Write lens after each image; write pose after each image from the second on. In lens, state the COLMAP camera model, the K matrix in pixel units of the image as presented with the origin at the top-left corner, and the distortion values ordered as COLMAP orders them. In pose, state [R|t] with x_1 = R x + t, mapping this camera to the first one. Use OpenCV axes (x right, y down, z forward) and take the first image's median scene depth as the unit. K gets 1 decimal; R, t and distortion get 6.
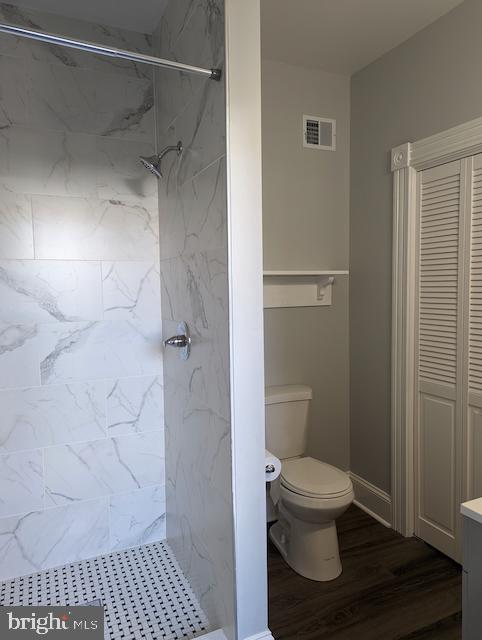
lens RADIAL K [[462.8, 0, 248.5], [0, 462.8, 317.4], [0, 0, 1]] dist [0.053193, -0.004924]
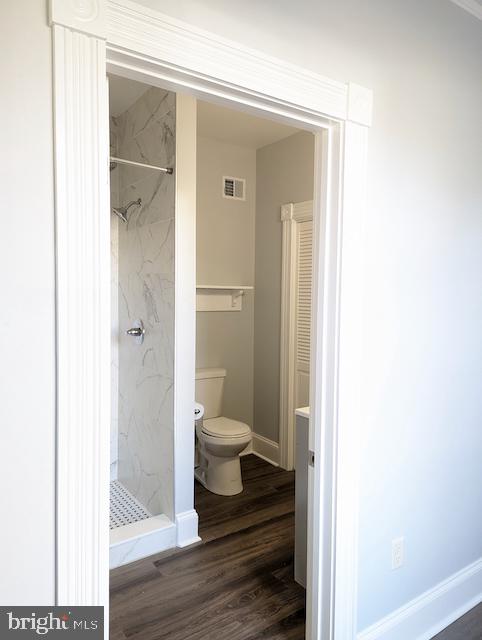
lens RADIAL K [[462.8, 0, 248.5], [0, 462.8, 317.4], [0, 0, 1]] dist [0.053193, -0.004924]
pose [[0.985458, 0.018310, 0.168932, -0.040848], [-0.015286, 0.999699, -0.019180, 0.024194], [-0.169233, 0.016319, 0.985441, -0.445371]]
